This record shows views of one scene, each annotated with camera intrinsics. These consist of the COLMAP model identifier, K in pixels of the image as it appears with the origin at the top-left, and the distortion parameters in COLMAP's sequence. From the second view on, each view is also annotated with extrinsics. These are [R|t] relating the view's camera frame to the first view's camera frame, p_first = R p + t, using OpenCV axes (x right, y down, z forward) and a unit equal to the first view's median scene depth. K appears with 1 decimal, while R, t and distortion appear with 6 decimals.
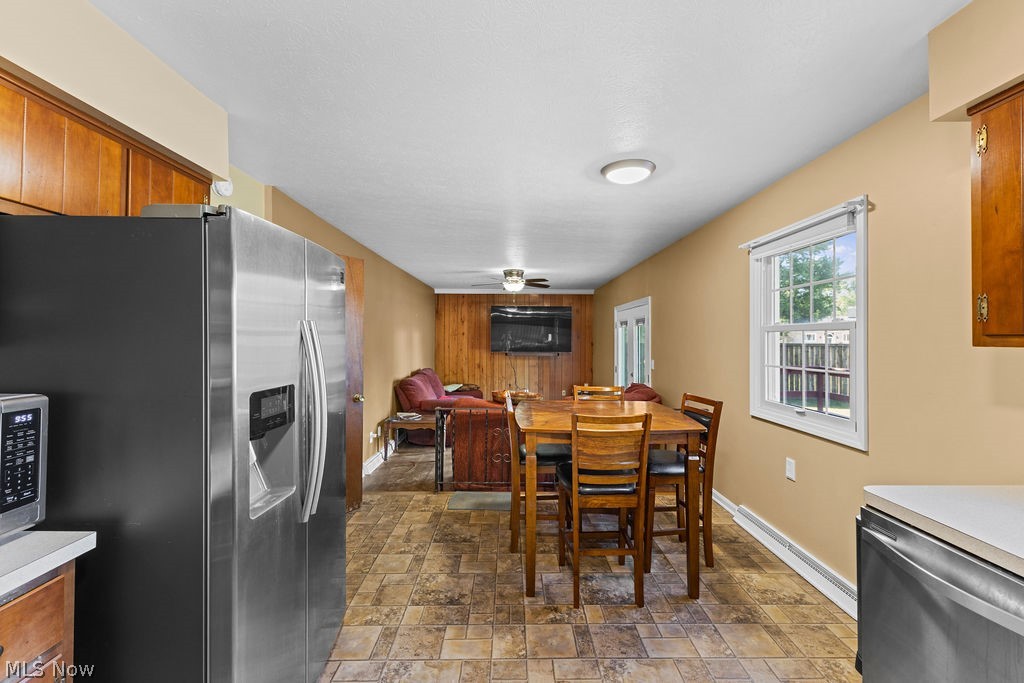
lens RADIAL K [[433.2, 0, 507.5], [0, 433.2, 342.1], [0, 0, 1]] dist [0.008406, 0.000163]
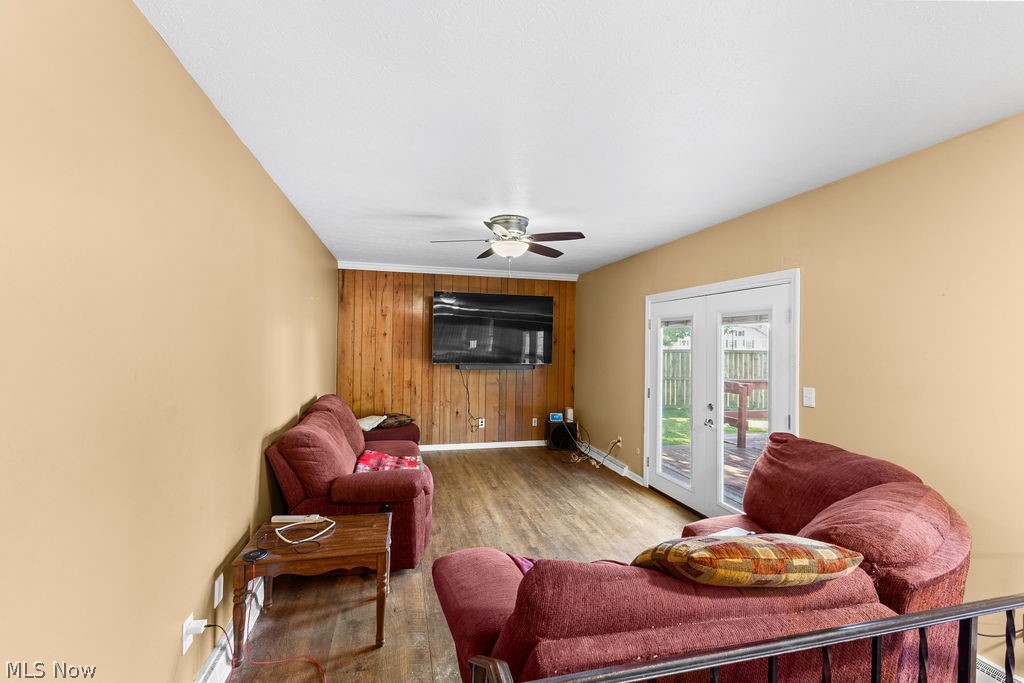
lens RADIAL K [[445.4, 0, 510.3], [0, 445.4, 350.1], [0, 0, 1]] dist [0.007987, -0.000041]
pose [[0.969790, 0.007176, 0.243835, -0.086482], [-0.009668, 0.999913, 0.009023, -0.003780], [-0.243749, -0.011107, 0.969775, 0.330899]]
